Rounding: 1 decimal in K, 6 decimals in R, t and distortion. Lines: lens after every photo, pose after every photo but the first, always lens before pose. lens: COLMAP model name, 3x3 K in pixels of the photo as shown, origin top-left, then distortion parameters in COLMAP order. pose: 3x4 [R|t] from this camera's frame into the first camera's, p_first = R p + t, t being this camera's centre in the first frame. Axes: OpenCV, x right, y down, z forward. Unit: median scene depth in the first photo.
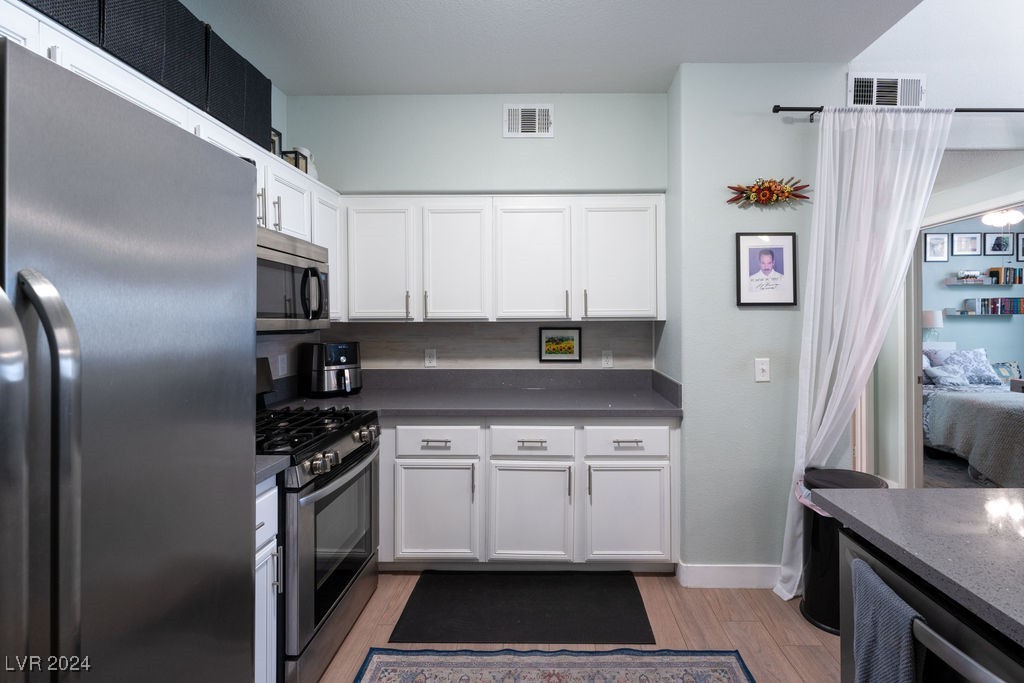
lens RADIAL K [[450.8, 0, 535.9], [0, 450.8, 317.6], [0, 0, 1]] dist [0.000973, -0.000355]
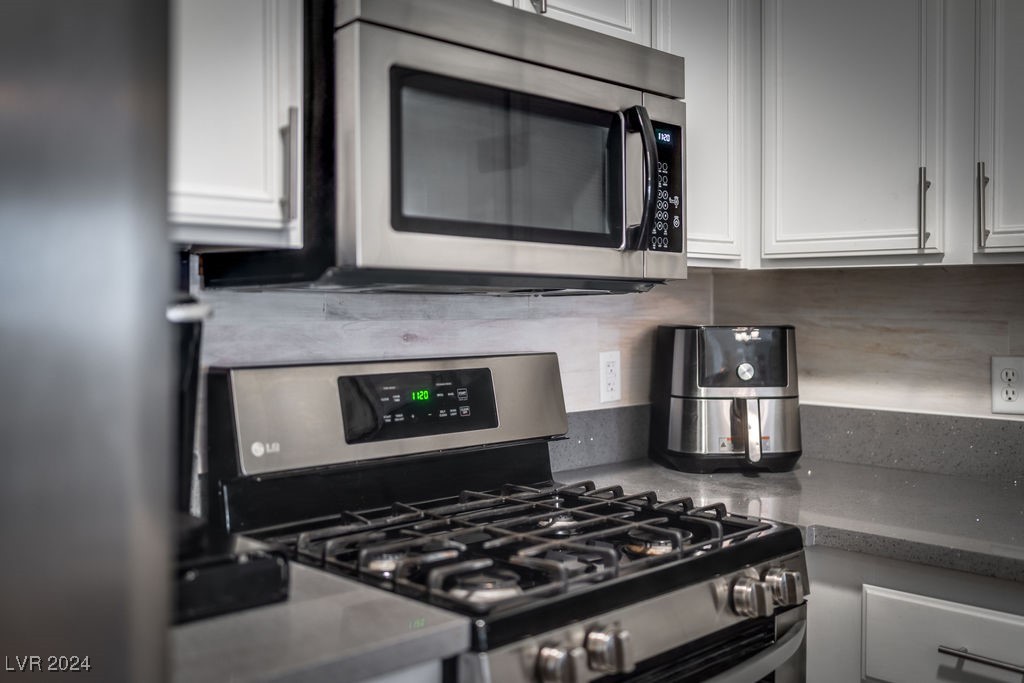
lens RADIAL K [[1047.0, 0, 512.1], [0, 1047.0, 334.1], [0, 0, 1]] dist [-0.009350, 0.000000]
pose [[0.720690, 0.030470, -0.692588, 0.019988], [-0.005758, 0.999262, 0.037971, 0.032477], [0.693234, -0.023378, 0.720333, 0.268609]]
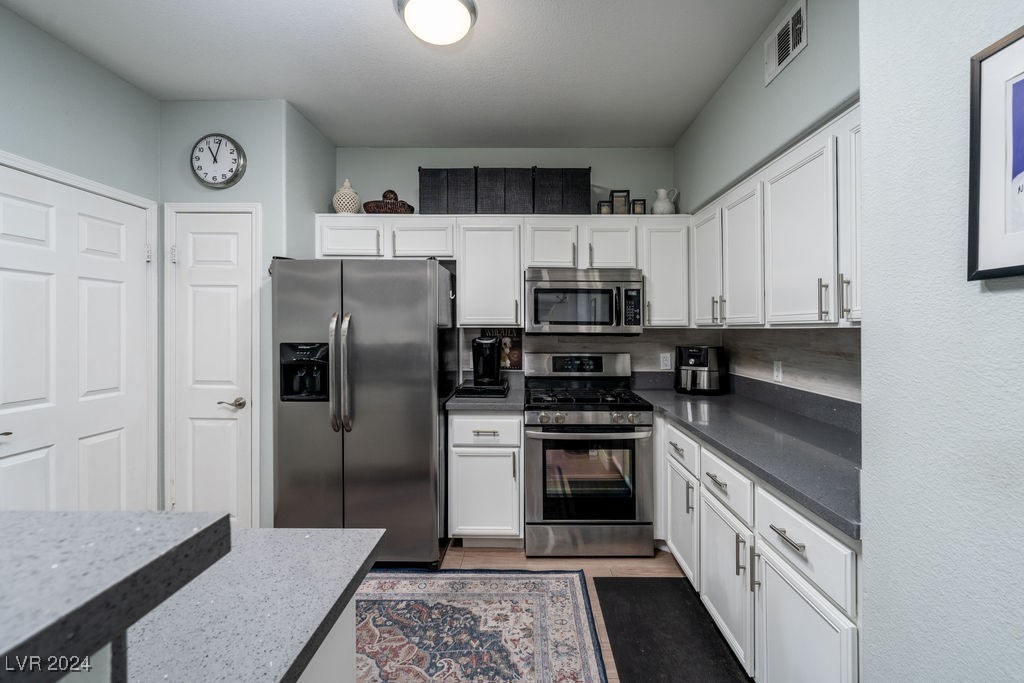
lens RADIAL K [[439.4, 0, 533.2], [0, 439.4, 328.9], [0, 0, 1]] dist [0.003172, 0.000182]
pose [[0.021536, 0.003637, -0.999761, 0.676630], [0.003833, 0.999986, 0.003720, 0.006224], [0.999761, -0.003912, 0.021522, 0.595955]]
